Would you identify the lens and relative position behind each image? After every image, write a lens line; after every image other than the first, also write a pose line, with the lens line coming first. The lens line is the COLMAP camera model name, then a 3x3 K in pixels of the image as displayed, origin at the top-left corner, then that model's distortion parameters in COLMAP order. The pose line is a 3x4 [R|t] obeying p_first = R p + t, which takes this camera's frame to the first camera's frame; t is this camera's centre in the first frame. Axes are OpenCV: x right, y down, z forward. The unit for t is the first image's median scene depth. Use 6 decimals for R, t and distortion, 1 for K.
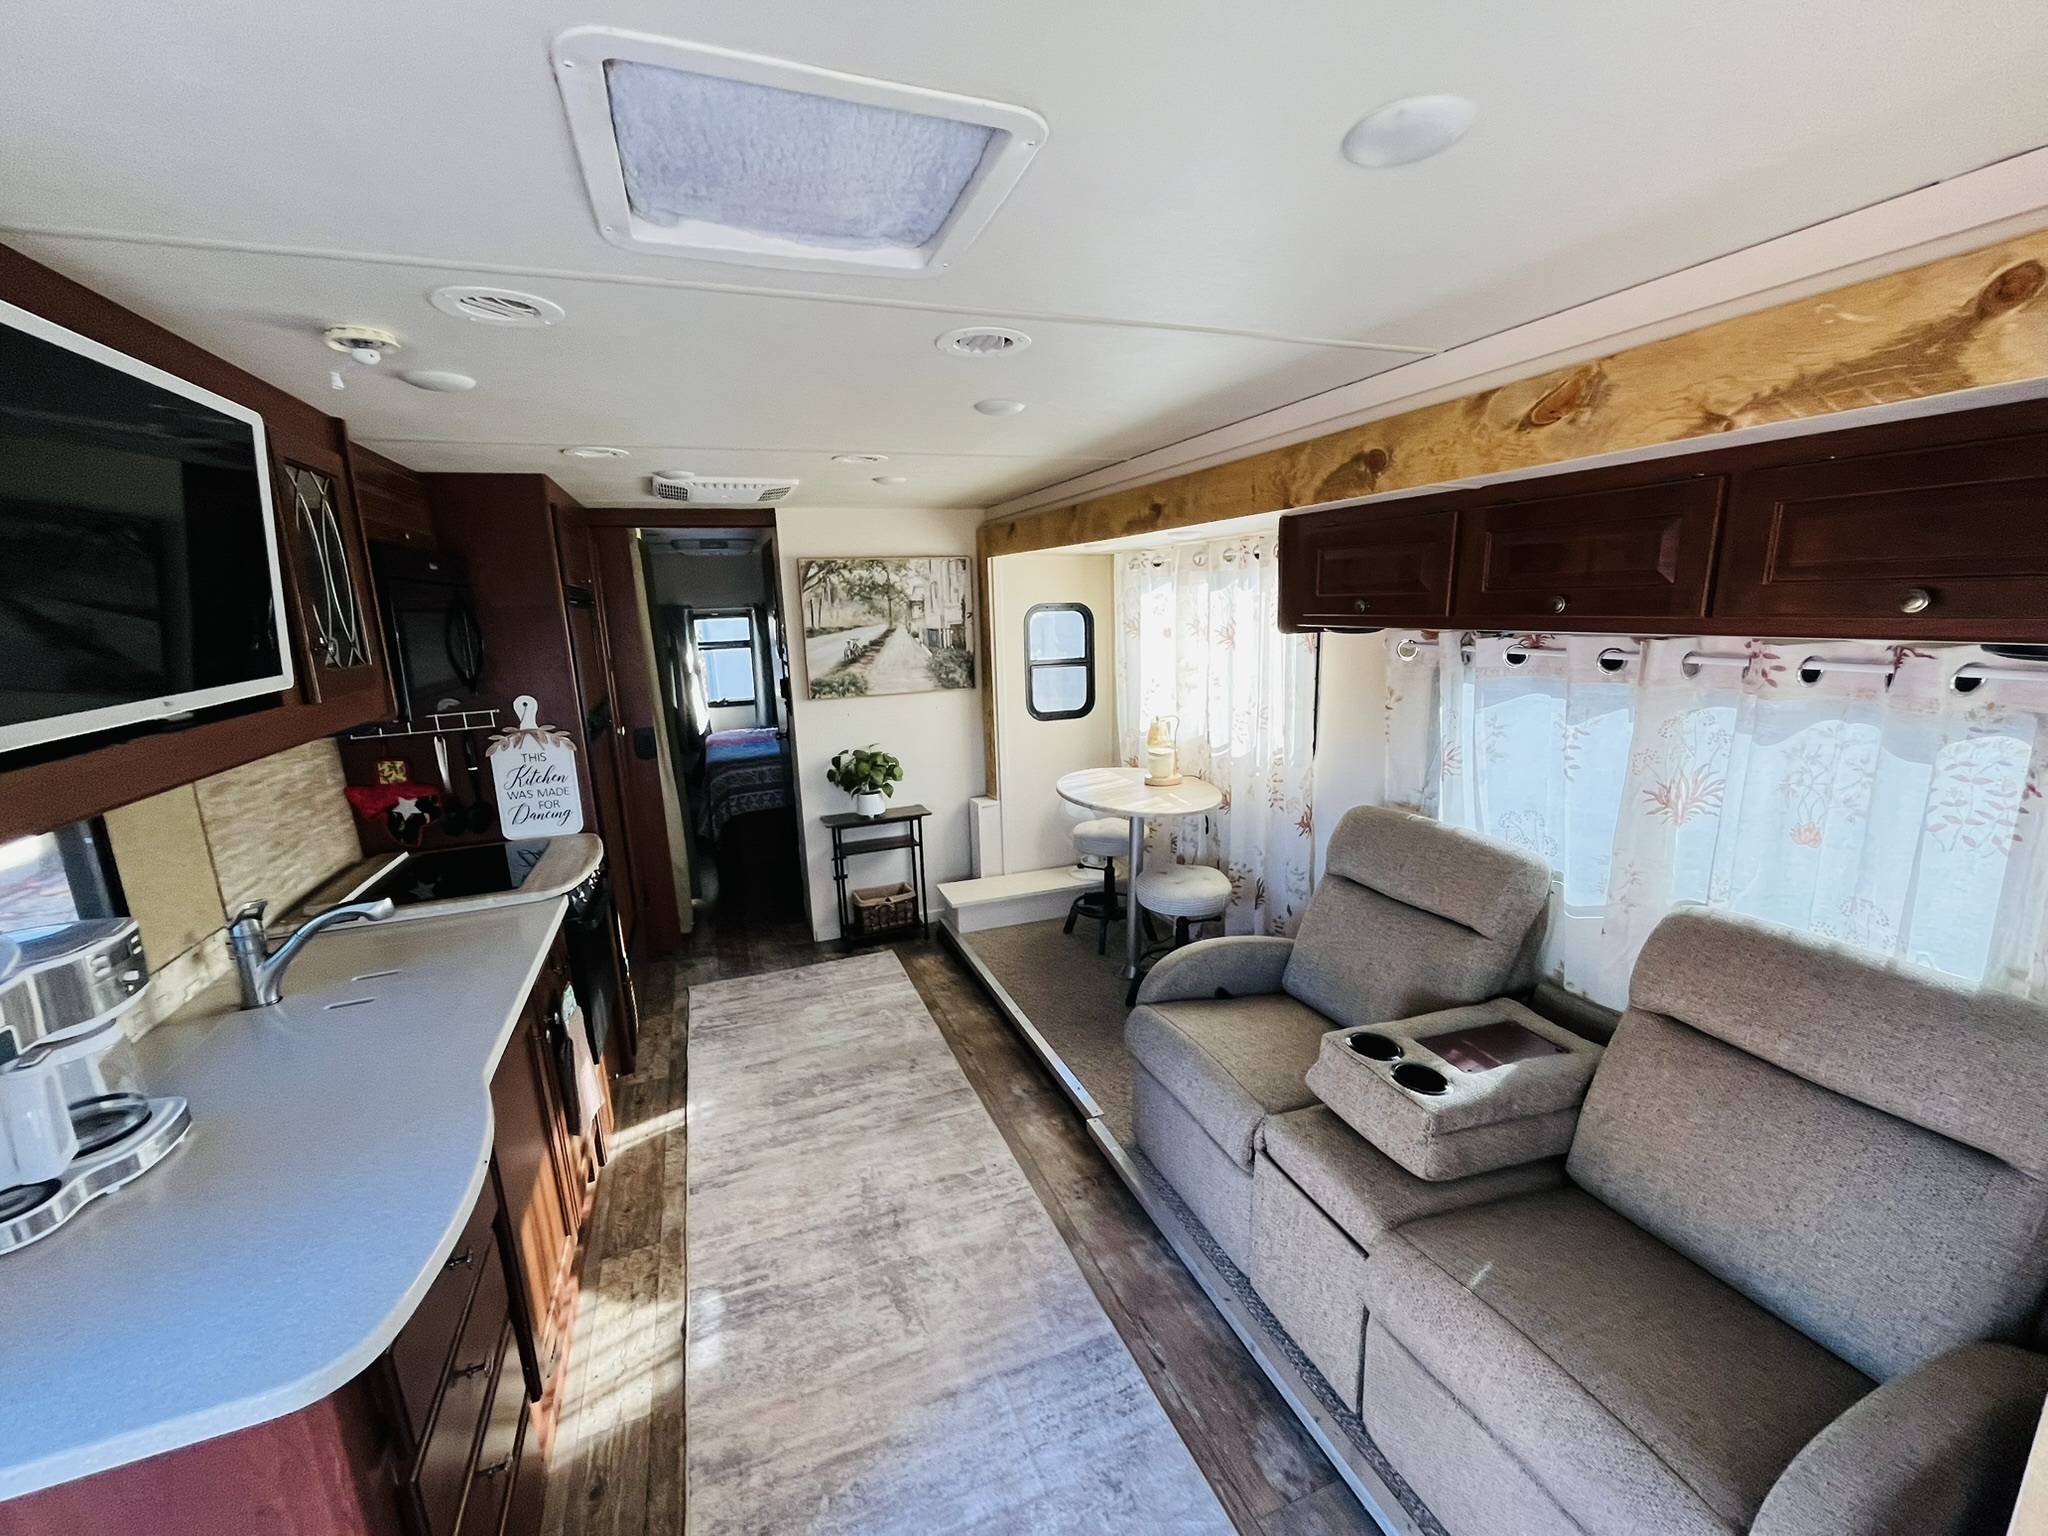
lens RADIAL K [[829.9, 0, 1024.0], [0, 829.9, 768.0], [0, 0, 1]] dist [-0.000503, -0.000552]
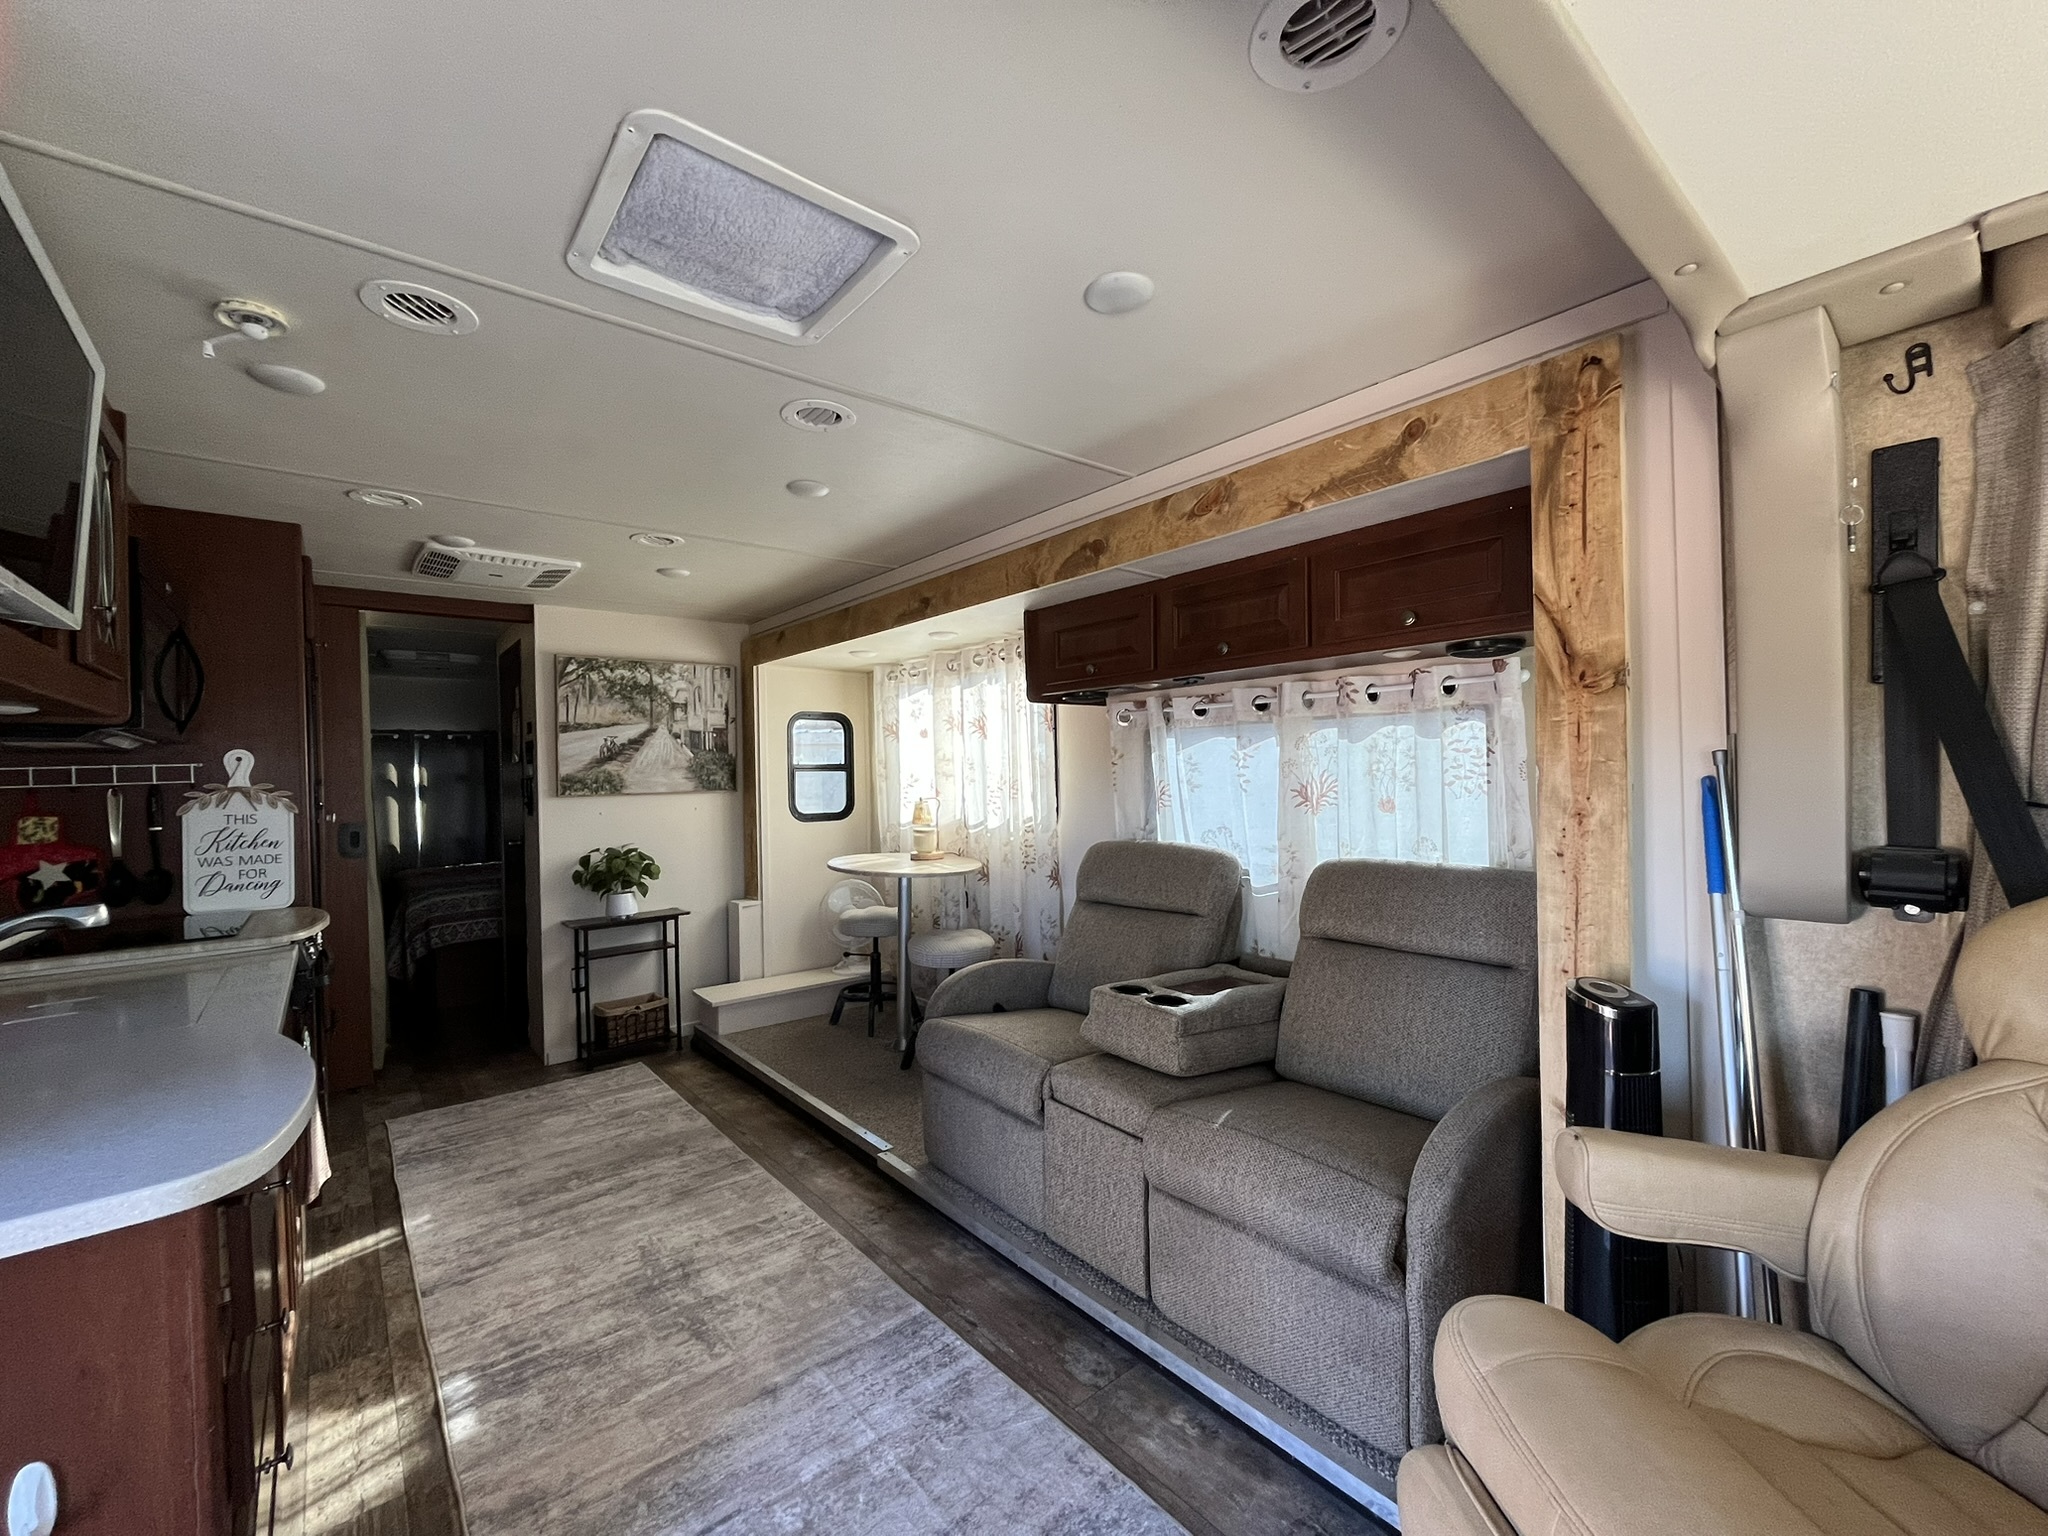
lens RADIAL K [[831.3, 0, 1024.0], [0, 831.3, 768.0], [0, 0, 1]] dist [-0.002506, -0.000250]
pose [[0.946736, 0.011846, 0.321791, -0.097326], [0.057384, 0.977121, -0.204797, 0.194552], [-0.316855, 0.212355, 0.924396, -0.118968]]
